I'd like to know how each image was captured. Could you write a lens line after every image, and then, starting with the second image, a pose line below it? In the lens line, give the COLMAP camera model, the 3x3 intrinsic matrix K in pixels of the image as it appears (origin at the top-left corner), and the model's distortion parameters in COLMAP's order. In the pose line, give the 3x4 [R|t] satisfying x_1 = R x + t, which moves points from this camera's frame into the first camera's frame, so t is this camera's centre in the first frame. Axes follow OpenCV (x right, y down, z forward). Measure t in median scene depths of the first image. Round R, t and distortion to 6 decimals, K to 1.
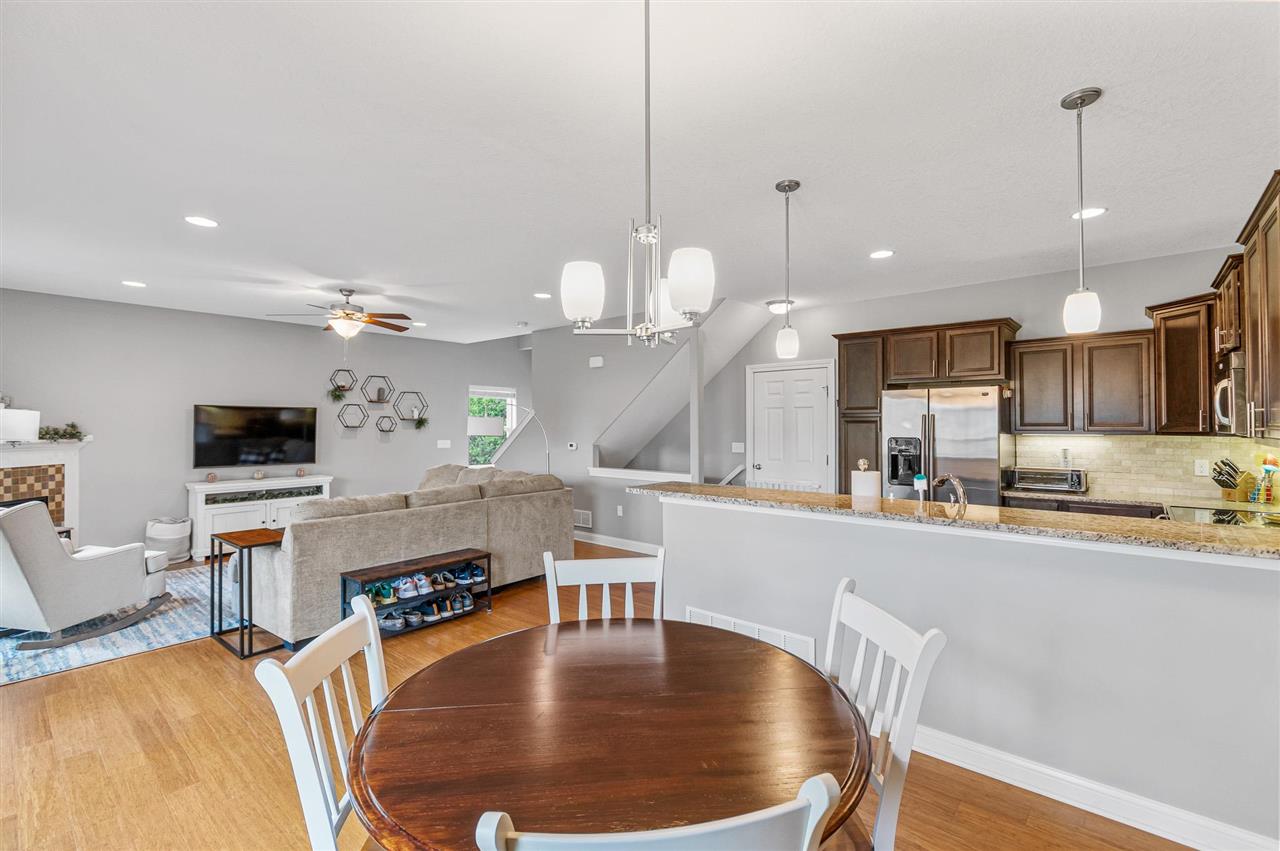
lens RADIAL K [[575.7, 0, 637.2], [0, 575.7, 422.8], [0, 0, 1]] dist [0.000022, -0.001230]
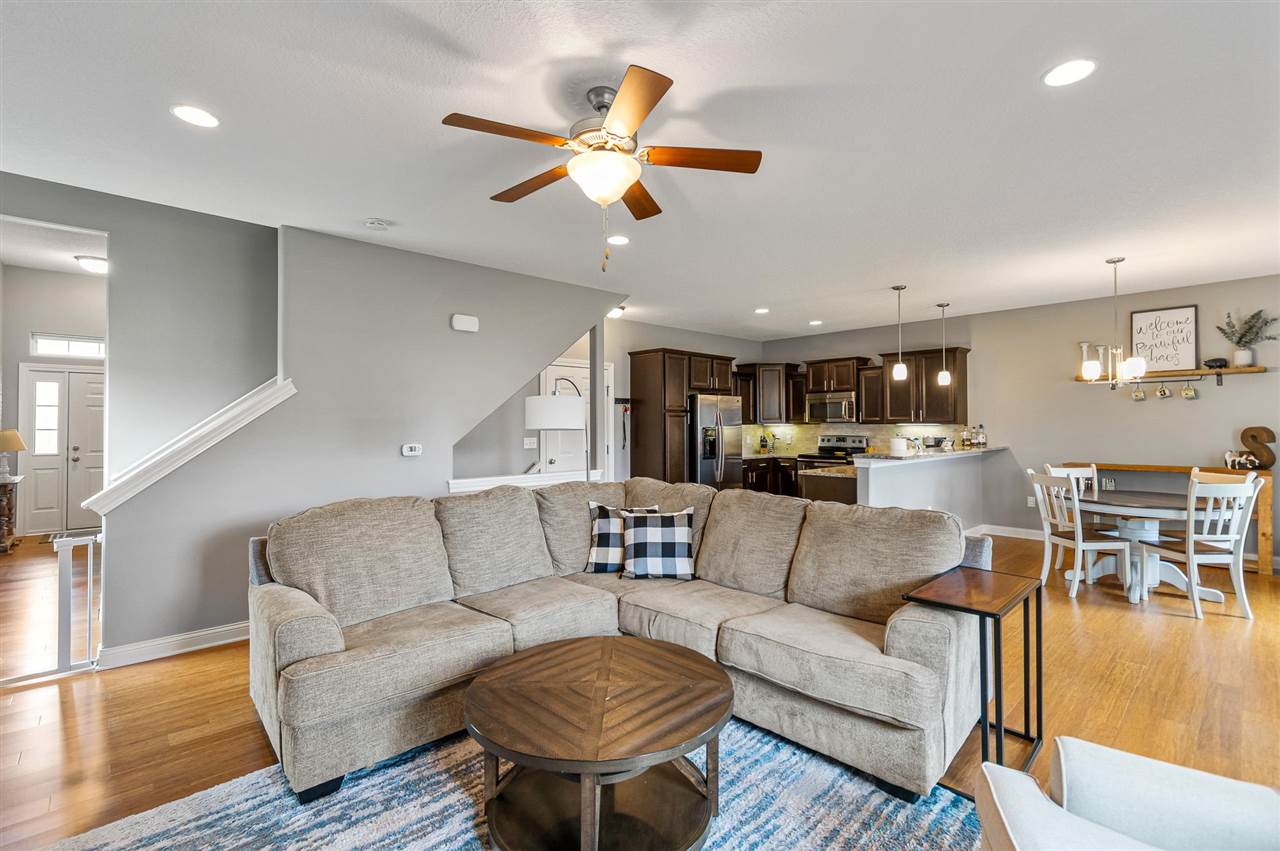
lens RADIAL K [[575.7, 0, 668.2], [0, 575.7, 416.9], [0, 0, 1]] dist [0.000022, -0.001230]
pose [[0.068723, 0.016272, 0.997503, -0.835782], [0.001457, 0.999864, -0.016411, 0.018723], [-0.997635, 0.002581, 0.068690, 0.828718]]
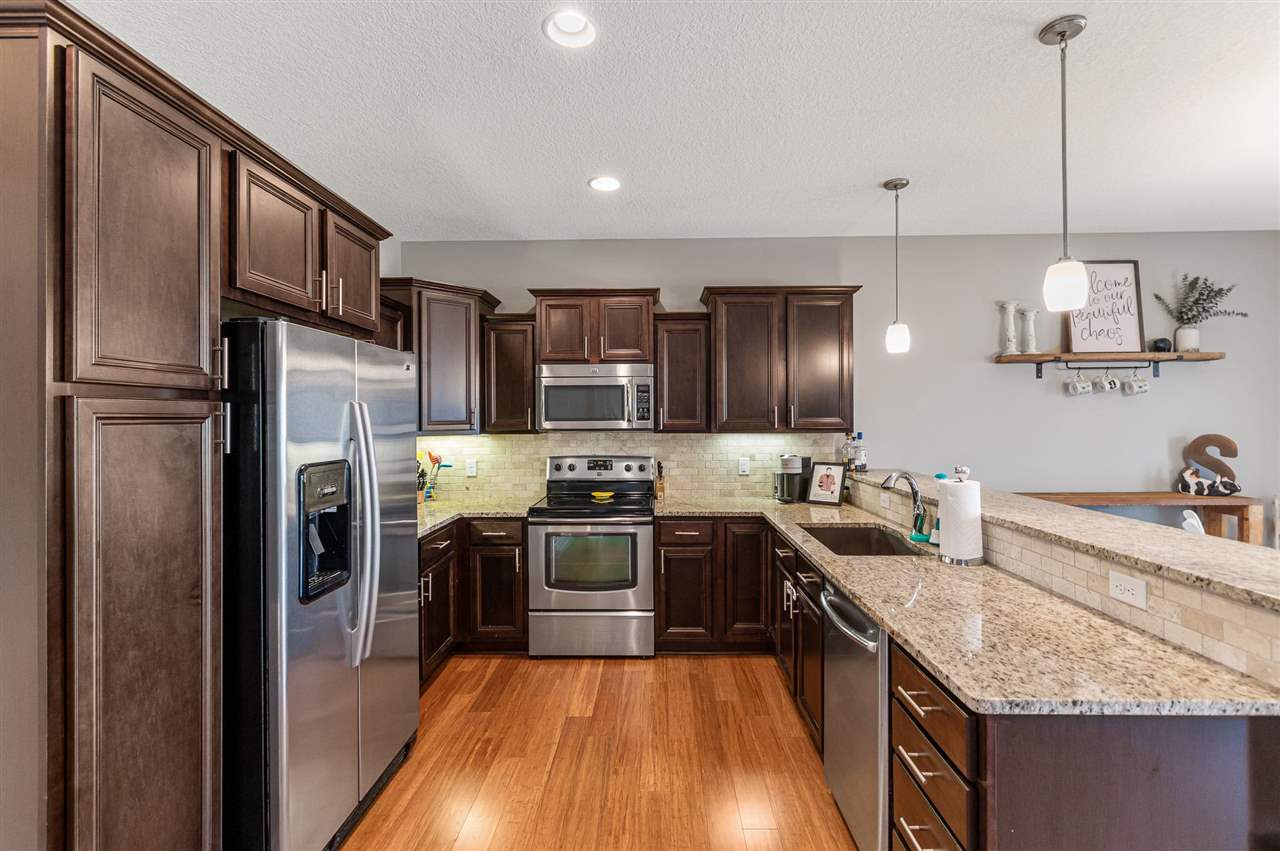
lens RADIAL K [[575.7, 0, 646.1], [0, 575.7, 417.5], [0, 0, 1]] dist [0.000022, -0.001230]
pose [[-0.632220, 0.006775, 0.774760, 0.049628], [0.005562, 0.999976, -0.004205, -0.000250], [-0.774769, 0.001650, -0.632242, 0.885560]]
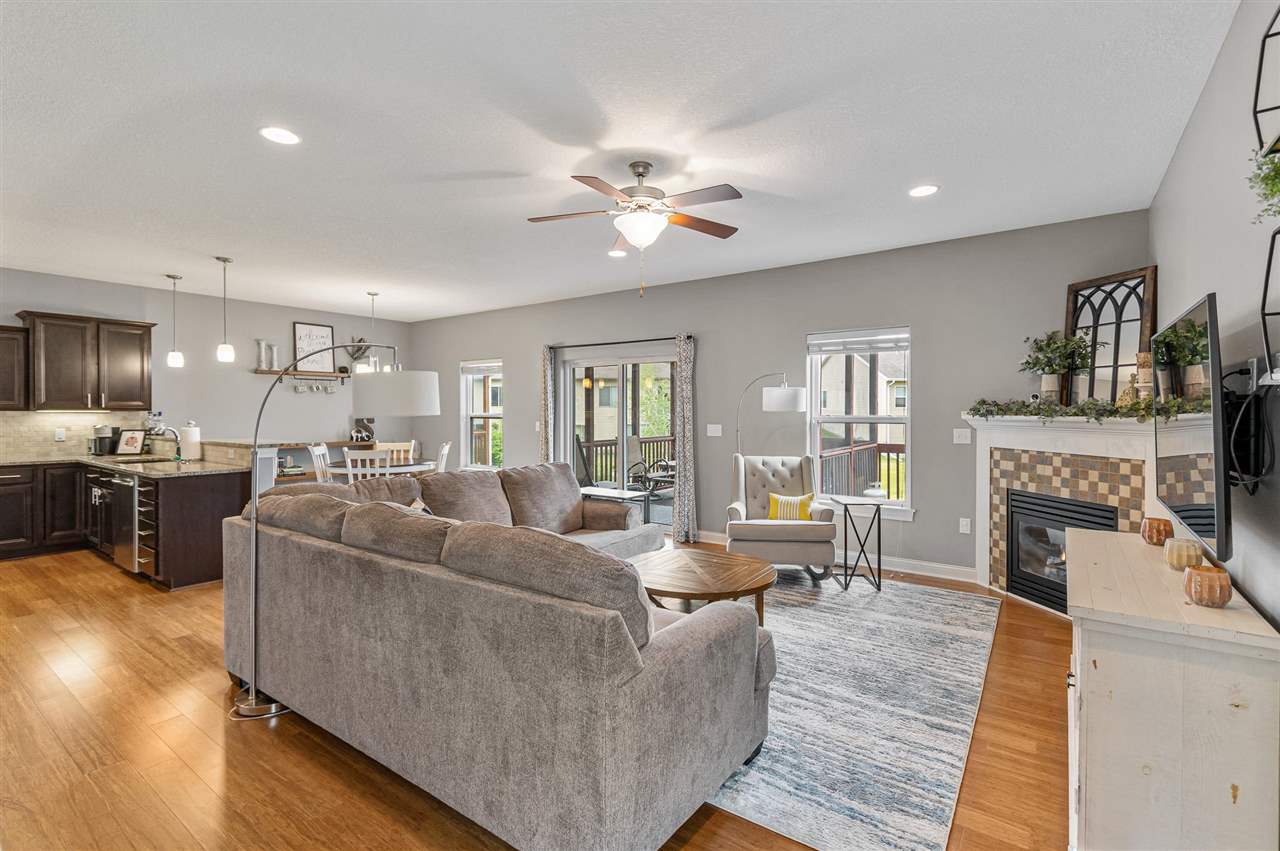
lens RADIAL K [[575.7, 0, 632.8], [0, 575.7, 416.7], [0, 0, 1]] dist [0.000022, -0.001230]
pose [[-0.997162, 0.002933, -0.075222, -0.405451], [0.002433, 0.999974, 0.006744, 0.020735], [0.075240, 0.006542, -0.997144, 1.428286]]
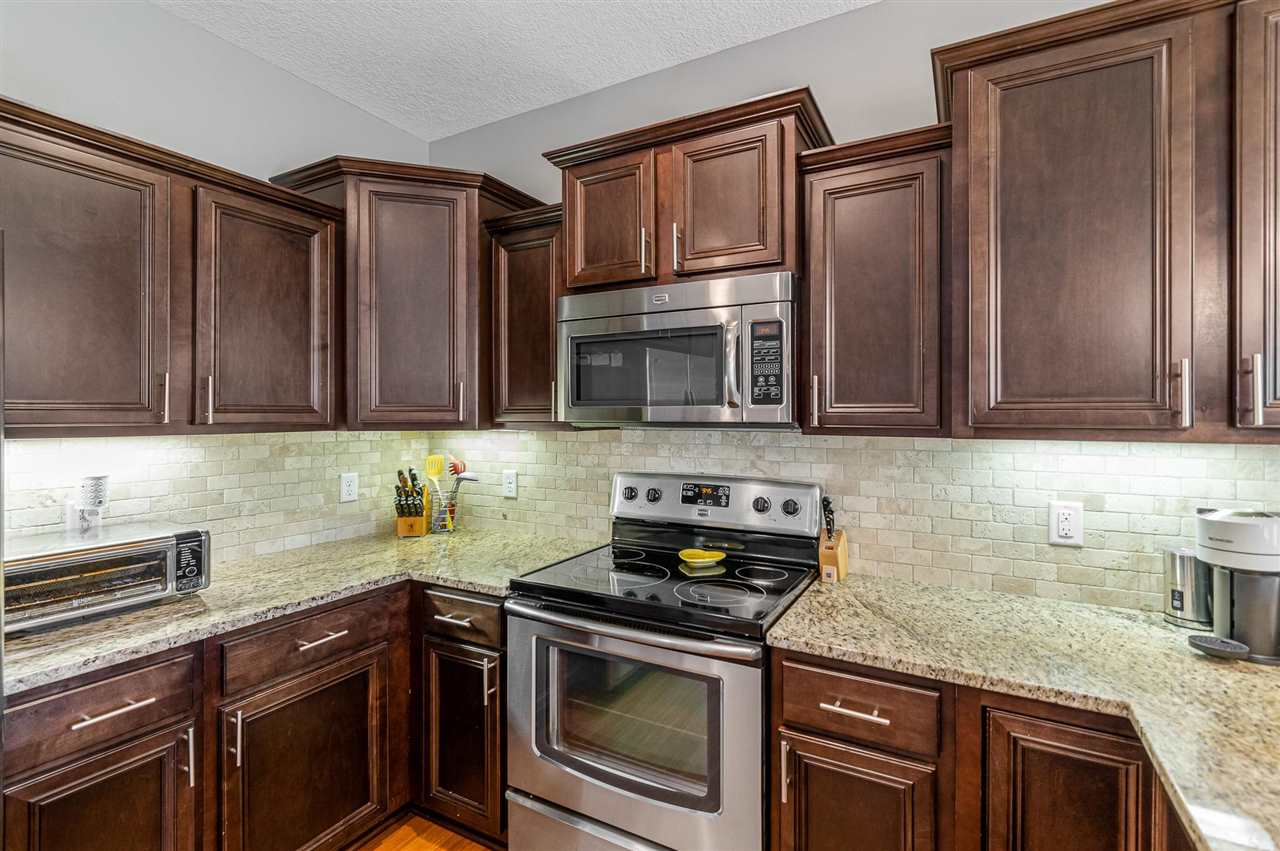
lens RADIAL K [[575.7, 0, 614.3], [0, 575.7, 414.4], [0, 0, 1]] dist [0.000022, -0.001230]
pose [[-0.157223, 0.003293, 0.987558, 0.279224], [-0.001636, 0.999992, -0.003595, 0.006051], [-0.987562, -0.002181, -0.157216, 0.607464]]
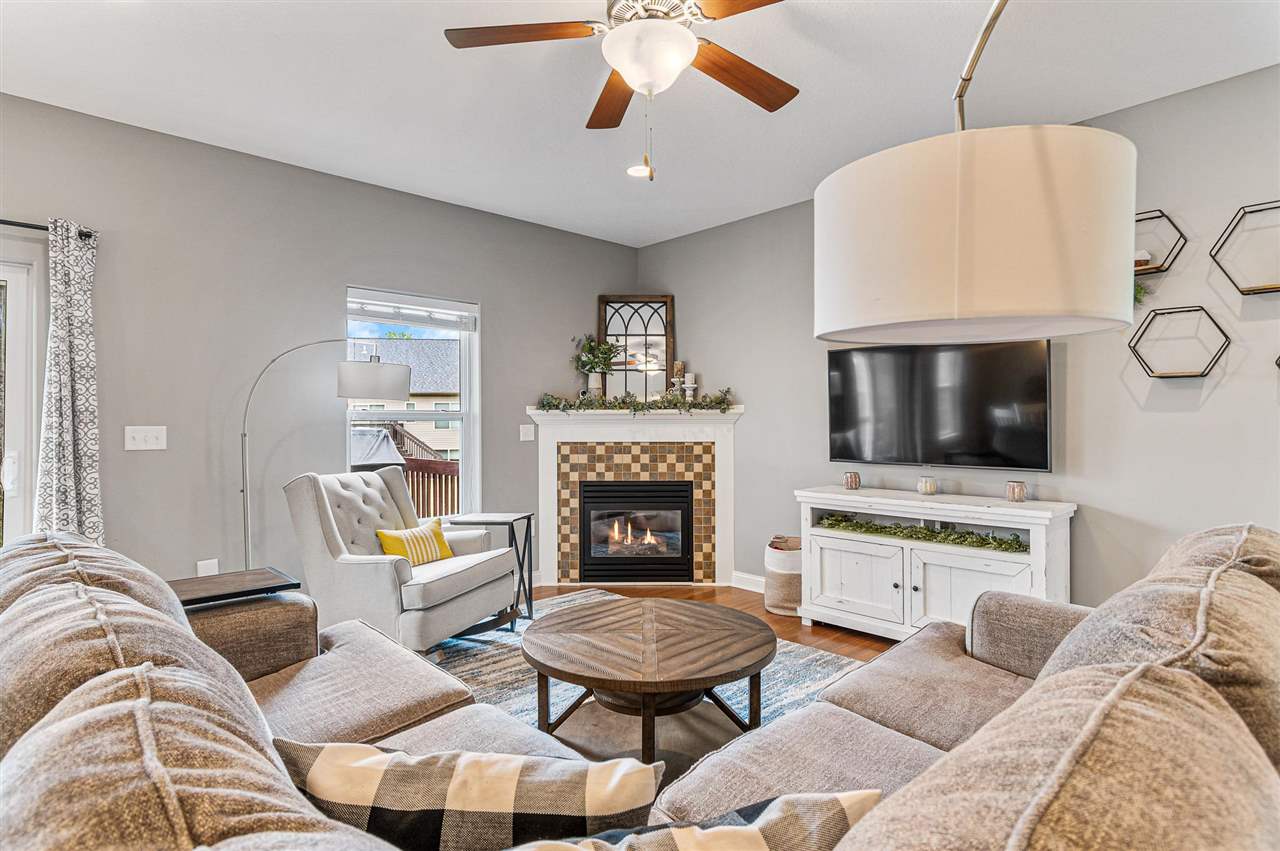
lens RADIAL K [[645.8, 0, 658.5], [0, 645.8, 418.6], [0, 0, 1]] dist [-0.006126, -0.000989]
pose [[-0.093948, -0.005222, -0.995563, -0.117373], [0.007236, 0.999956, -0.005928, 0.041586], [0.995551, -0.007761, -0.093906, 0.934309]]
